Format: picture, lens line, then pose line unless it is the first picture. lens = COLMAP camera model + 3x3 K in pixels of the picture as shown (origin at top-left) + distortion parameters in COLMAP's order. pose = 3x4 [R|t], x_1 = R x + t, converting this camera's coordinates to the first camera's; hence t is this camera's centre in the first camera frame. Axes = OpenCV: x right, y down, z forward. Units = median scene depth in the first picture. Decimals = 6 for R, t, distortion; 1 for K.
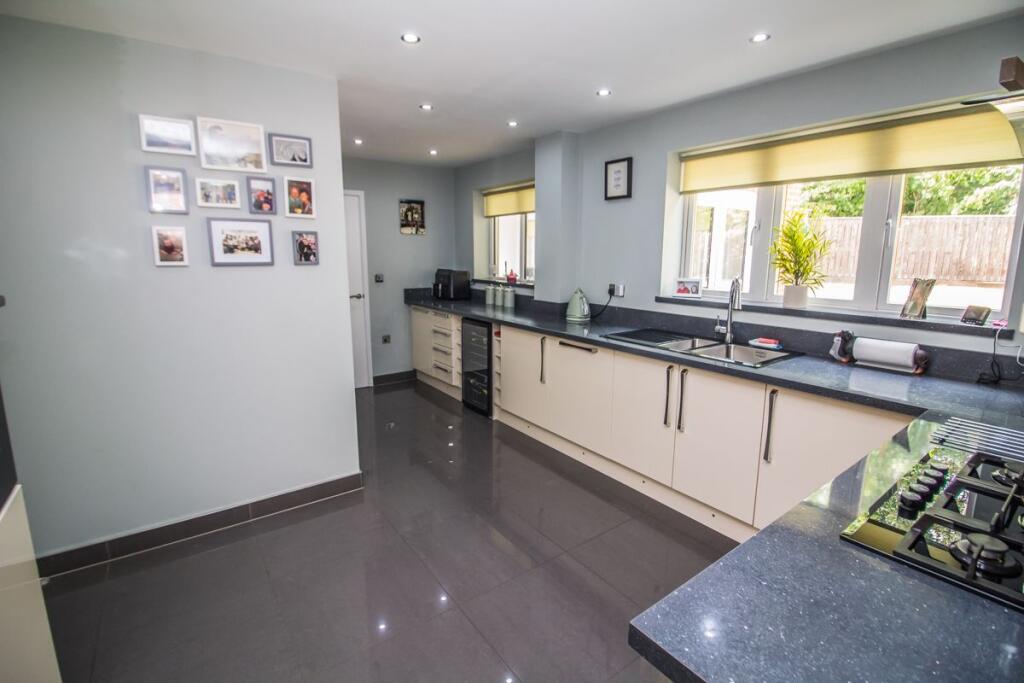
lens RADIAL K [[472.3, 0, 513.5], [0, 472.3, 340.7], [0, 0, 1]] dist [-0.009034, -0.001129]
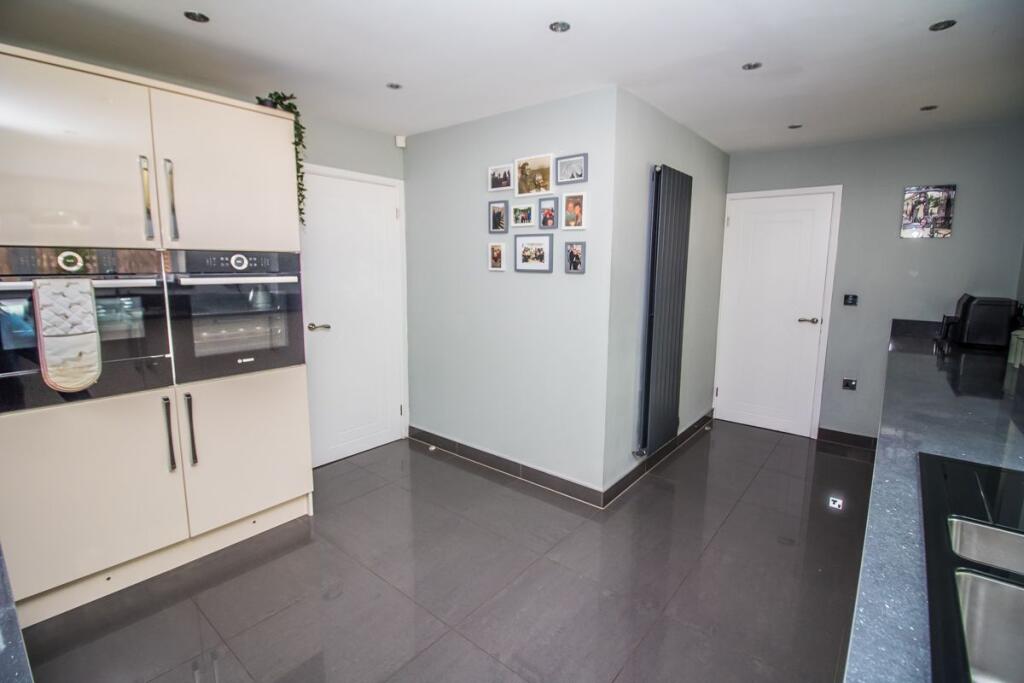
lens RADIAL K [[472.3, 0, 514.5], [0, 472.3, 333.6], [0, 0, 1]] dist [-0.009034, -0.001129]
pose [[0.246358, 0.141271, -0.958828, 0.597236], [-0.186900, 0.977675, 0.096027, -0.109130], [0.950987, 0.155548, 0.267261, 0.634078]]
